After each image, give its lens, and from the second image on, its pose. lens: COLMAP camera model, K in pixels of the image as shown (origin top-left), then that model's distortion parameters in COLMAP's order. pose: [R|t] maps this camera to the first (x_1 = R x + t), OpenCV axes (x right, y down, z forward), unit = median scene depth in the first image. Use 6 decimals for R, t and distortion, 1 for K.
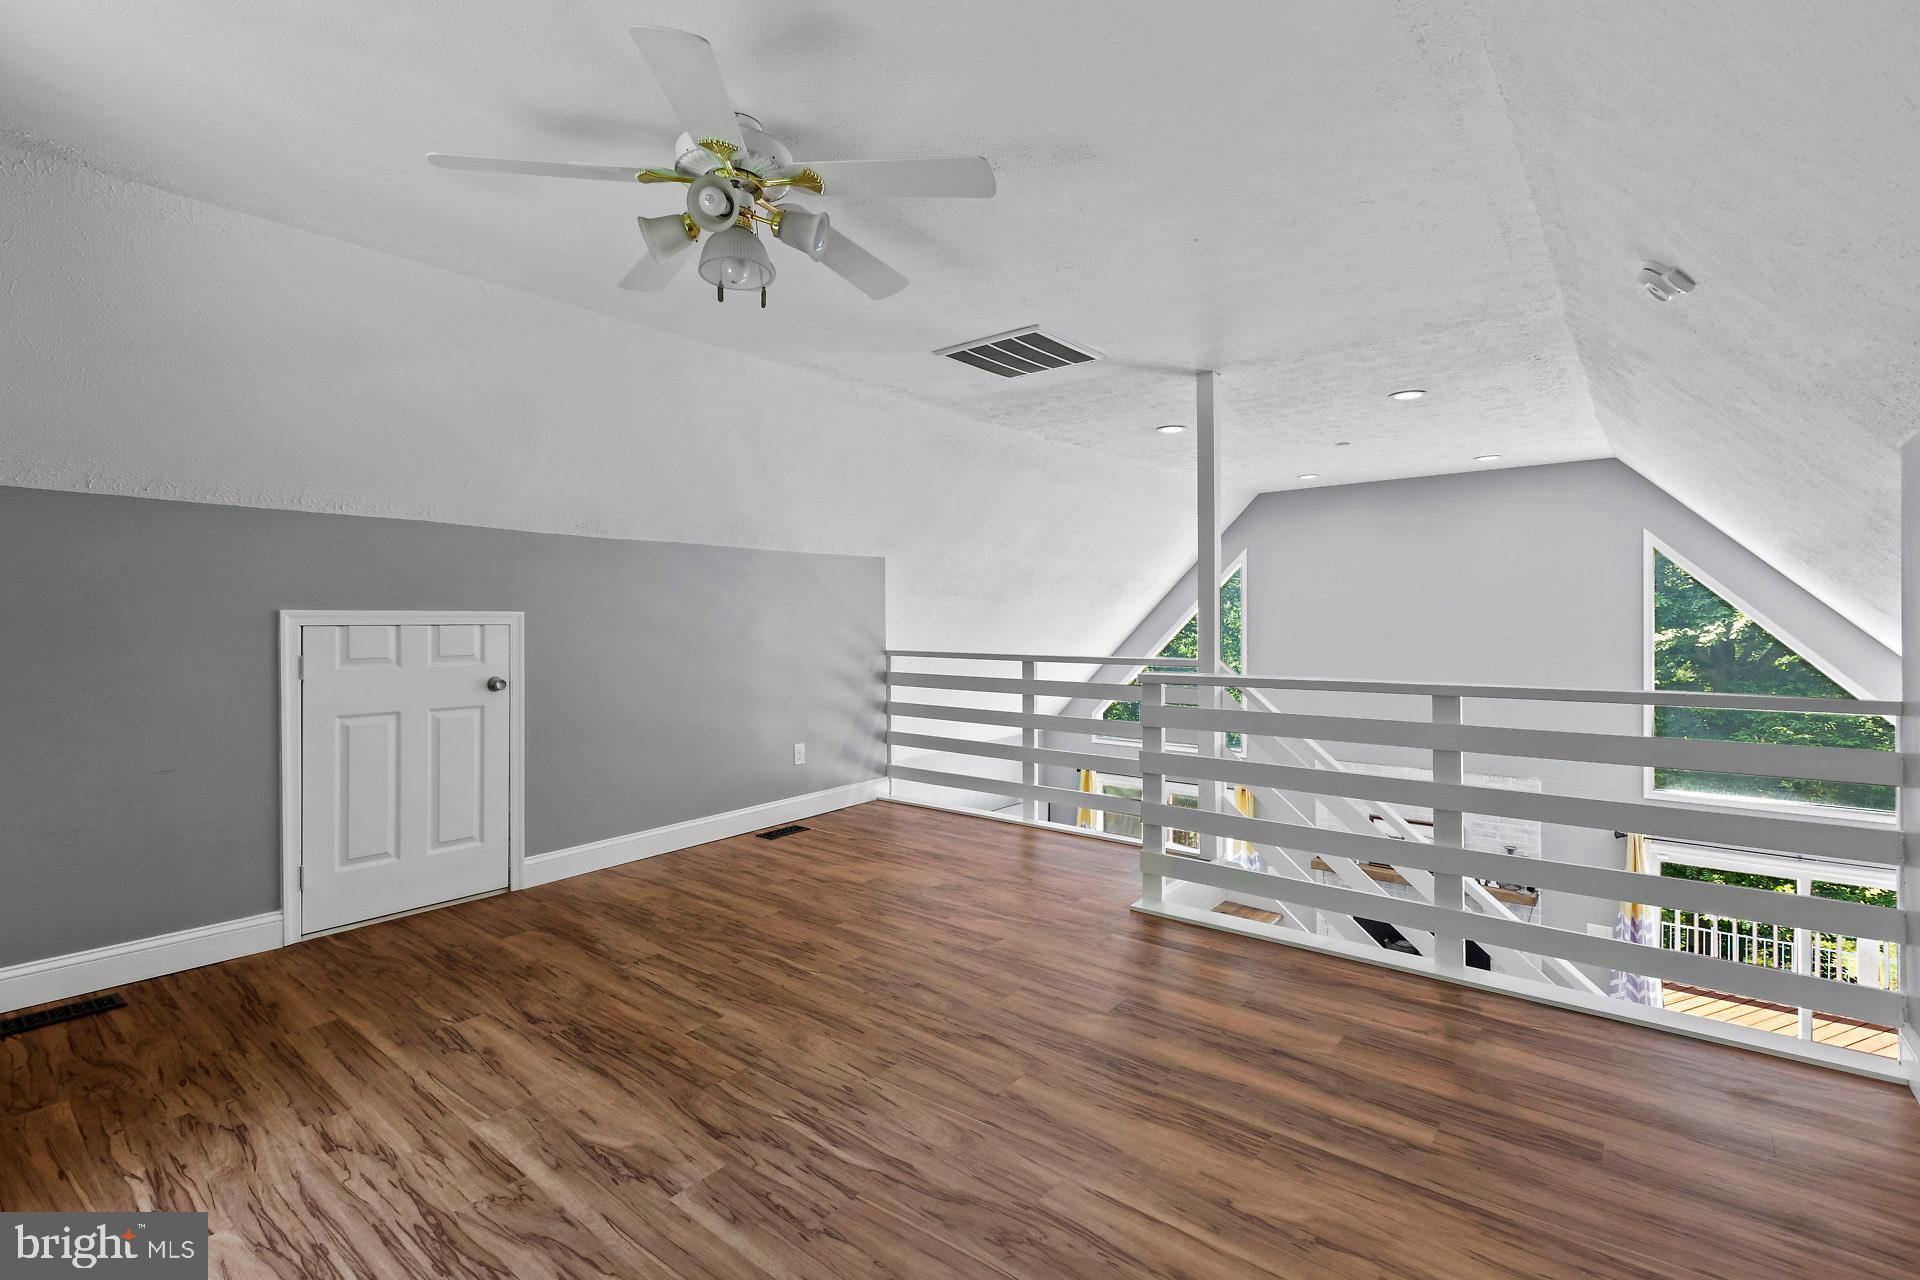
lens RADIAL K [[875.5, 0, 971.5], [0, 875.5, 627.2], [0, 0, 1]] dist [0.000854, -0.000122]
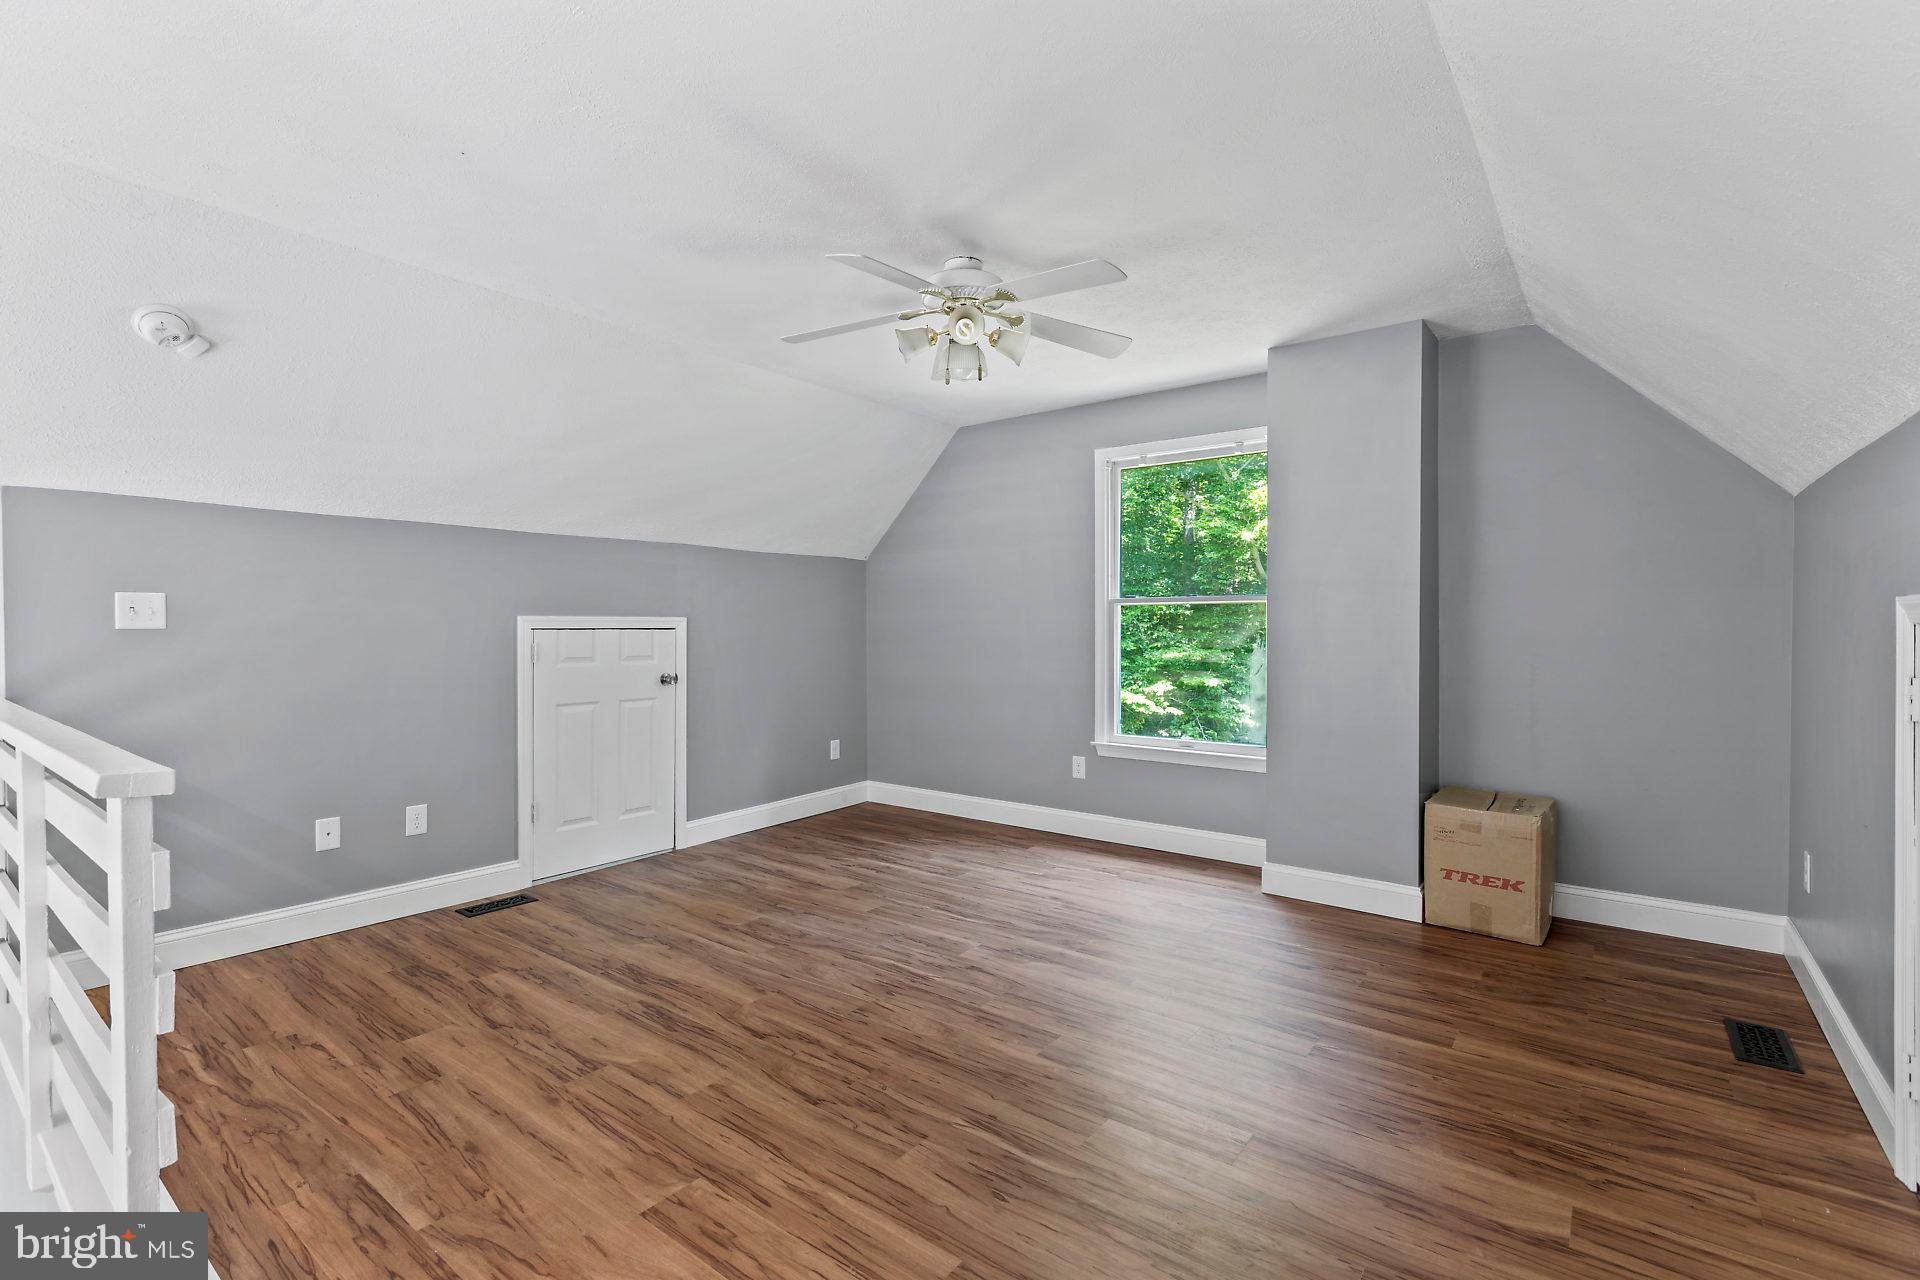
lens RADIAL K [[875.5, 0, 971.5], [0, 875.5, 627.2], [0, 0, 1]] dist [0.000854, -0.000122]
pose [[-0.999745, 0.008695, -0.020848, -0.218626], [0.008444, 0.999891, 0.012112, -0.014536], [0.020951, 0.011933, -0.999709, 2.091742]]
